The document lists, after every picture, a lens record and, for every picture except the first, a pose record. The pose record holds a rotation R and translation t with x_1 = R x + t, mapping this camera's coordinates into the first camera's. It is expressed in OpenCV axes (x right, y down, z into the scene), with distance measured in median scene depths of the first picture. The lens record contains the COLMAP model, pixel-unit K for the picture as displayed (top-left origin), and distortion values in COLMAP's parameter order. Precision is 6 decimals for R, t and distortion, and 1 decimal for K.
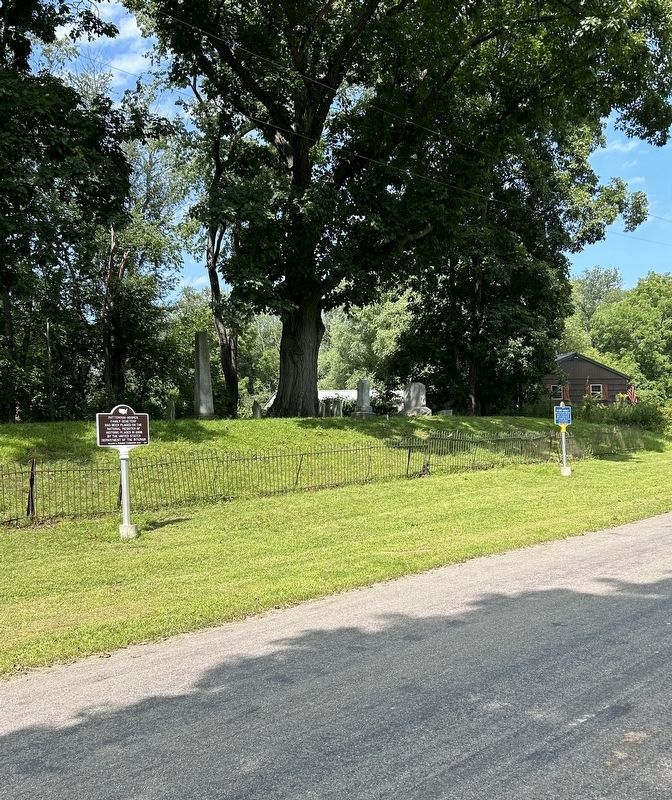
lens RADIAL K [[750.9, 0, 339.4], [0, 750.9, 404.3], [0, 0, 1]] dist [-0.005701, 0.000000]
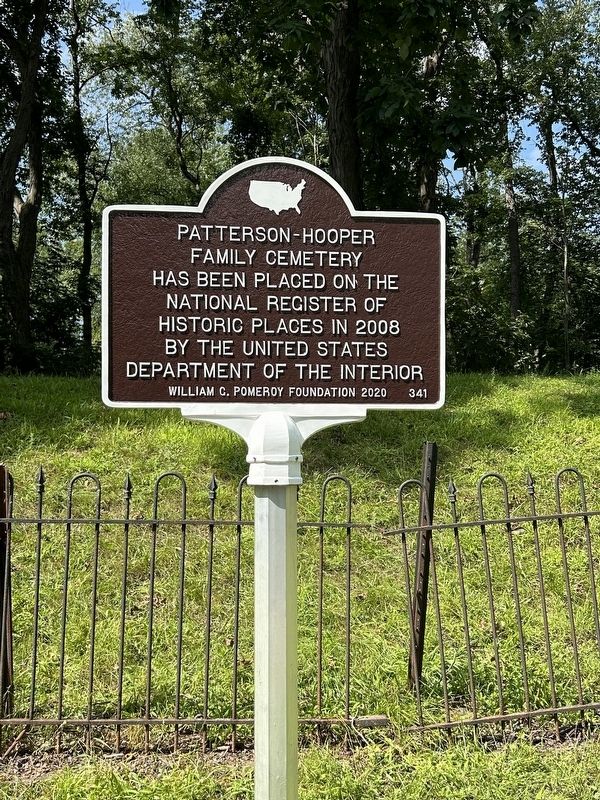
lens RADIAL K [[915.4, 0, 298.1], [0, 915.4, 401.8], [0, 0, 1]] dist [0.096588, 0.000000]
pose [[0.771932, 0.001517, -0.635703, -0.155416], [0.006822, 0.999920, 0.010670, 0.051435], [0.635668, -0.012573, 0.771860, 0.840760]]
